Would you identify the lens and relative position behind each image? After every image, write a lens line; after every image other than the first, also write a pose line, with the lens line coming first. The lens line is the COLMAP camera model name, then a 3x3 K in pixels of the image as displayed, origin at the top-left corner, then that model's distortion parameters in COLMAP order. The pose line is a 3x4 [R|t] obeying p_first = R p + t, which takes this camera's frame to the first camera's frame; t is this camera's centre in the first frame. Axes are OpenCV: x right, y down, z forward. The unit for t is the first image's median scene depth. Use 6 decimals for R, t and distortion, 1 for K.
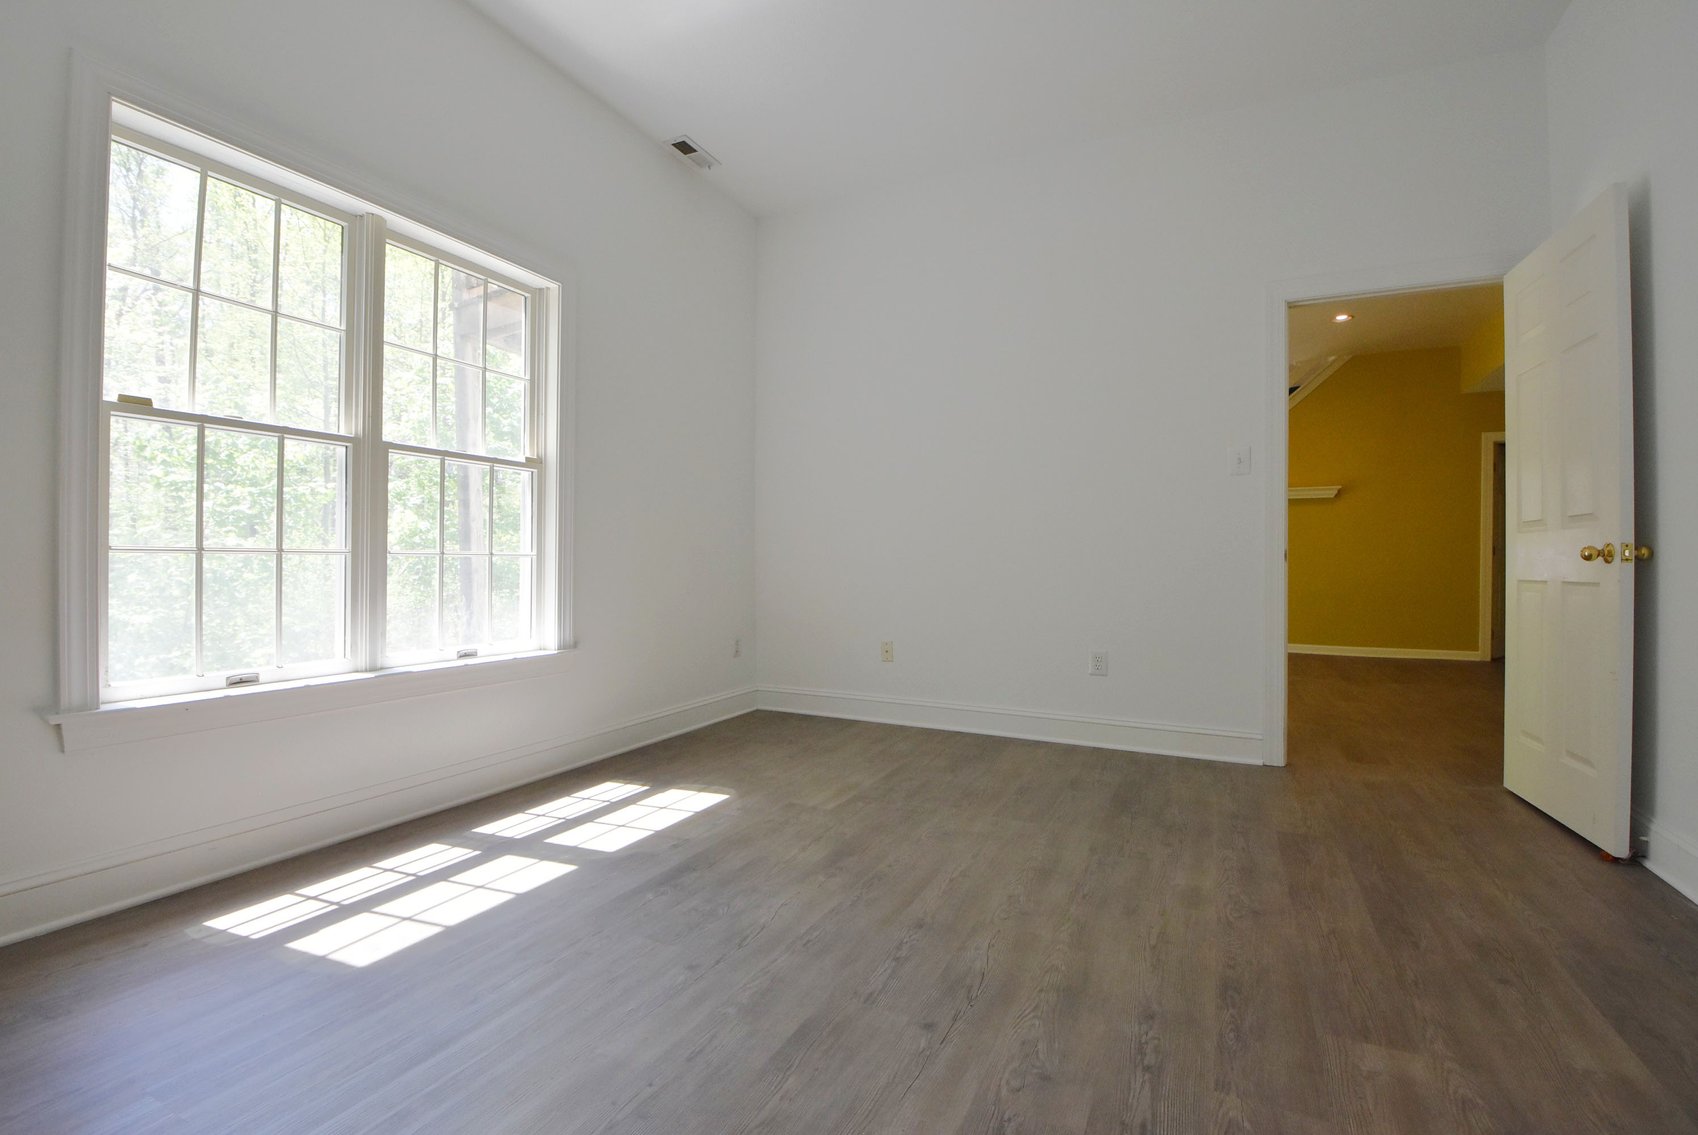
lens RADIAL K [[733.3, 0, 842.3], [0, 733.3, 567.9], [0, 0, 1]] dist [-0.006535, -0.011974]
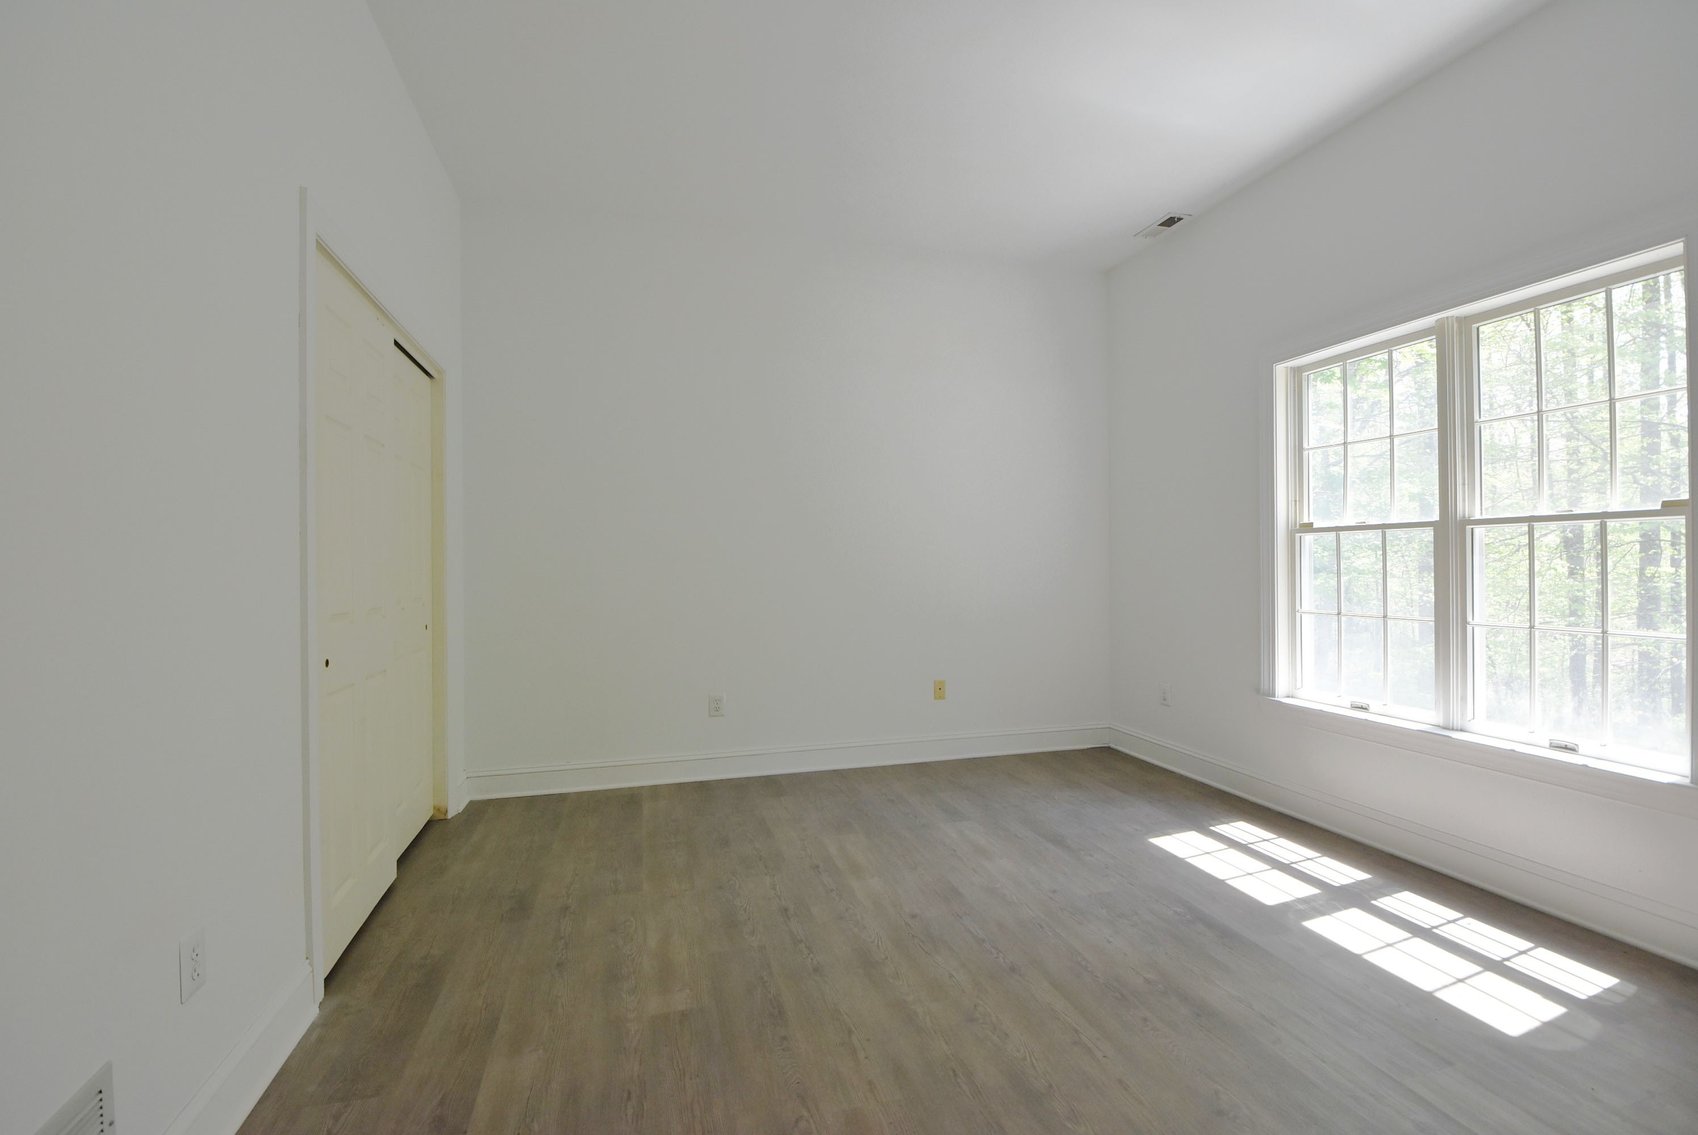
lens RADIAL K [[733.3, 0, 850.0], [0, 733.3, 564.7], [0, 0, 1]] dist [-0.006535, -0.011974]
pose [[-0.728870, -0.003264, -0.684644, 0.998141], [-0.007461, 0.999967, 0.003175, -0.135685], [0.684611, 0.007422, -0.728870, 1.531148]]
